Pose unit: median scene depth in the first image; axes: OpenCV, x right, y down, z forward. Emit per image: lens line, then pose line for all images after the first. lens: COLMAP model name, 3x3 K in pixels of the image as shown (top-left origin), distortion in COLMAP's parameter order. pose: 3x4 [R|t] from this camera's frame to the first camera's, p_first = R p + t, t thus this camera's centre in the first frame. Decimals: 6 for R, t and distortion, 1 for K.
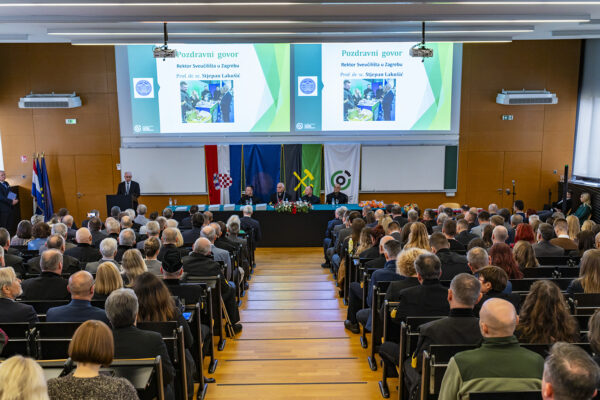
lens RADIAL K [[657.3, 0, 302.6], [0, 657.3, 200.2], [0, 0, 1]] dist [-0.002264, 0.000000]
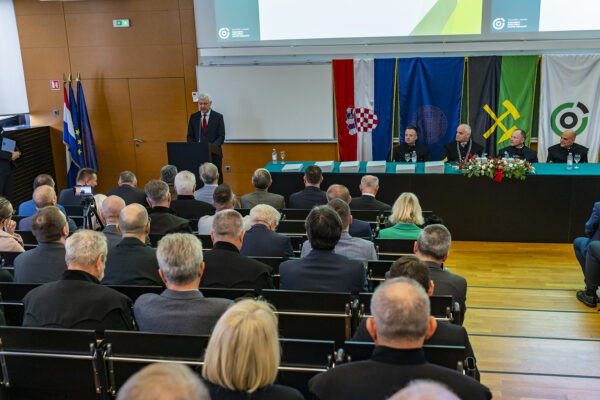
lens RADIAL K [[657.3, 0, 300.8], [0, 657.3, 199.4], [0, 0, 1]] dist [-0.002264, 0.000000]
pose [[0.983080, 0.024923, -0.181475, -0.065982], [-0.010029, 0.996538, 0.082533, -0.006477], [0.182904, -0.079316, 0.979926, 0.400287]]
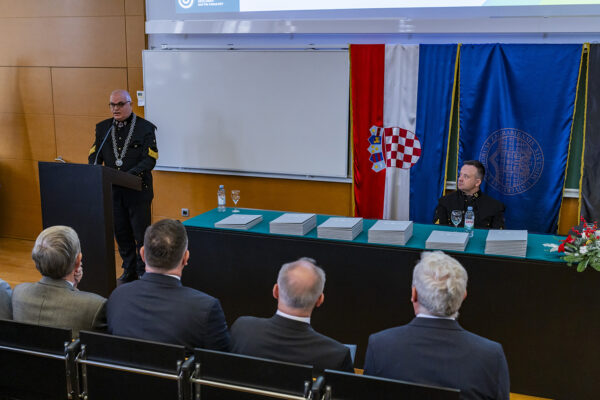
lens RADIAL K [[657.3, 0, 298.0], [0, 657.3, 203.8], [0, 0, 1]] dist [-0.002264, 0.000000]
pose [[0.940781, 0.083733, -0.328511, -0.051309], [-0.076332, 0.996454, 0.035383, -0.007937], [0.330309, -0.008212, 0.943837, 0.651454]]
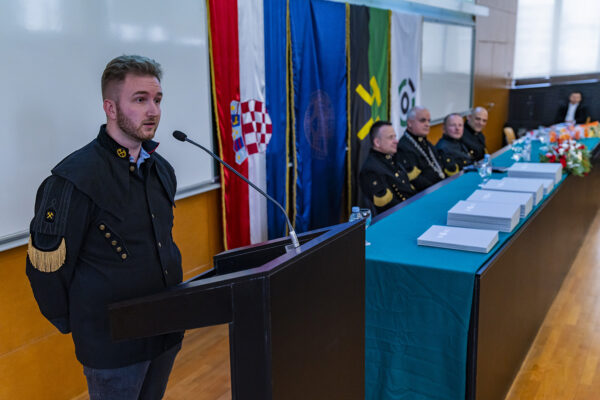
lens RADIAL K [[657.3, 0, 302.6], [0, 657.3, 199.9], [0, 0, 1]] dist [-0.002264, 0.000000]
pose [[0.509007, -0.180782, 0.841564, -0.343854], [0.160063, 0.980523, 0.113821, -0.028019], [-0.845749, 0.076768, 0.528029, 0.850155]]
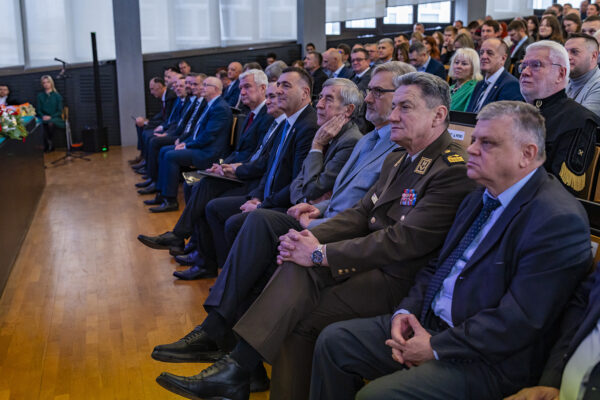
lens RADIAL K [[657.3, 0, 301.0], [0, 657.3, 202.1], [0, 0, 1]] dist [-0.002264, 0.000000]
pose [[-0.272362, -0.184168, 0.944405, -0.346115], [0.183140, 0.953646, 0.238787, -0.005417], [-0.944605, 0.237995, -0.226009, 0.853372]]
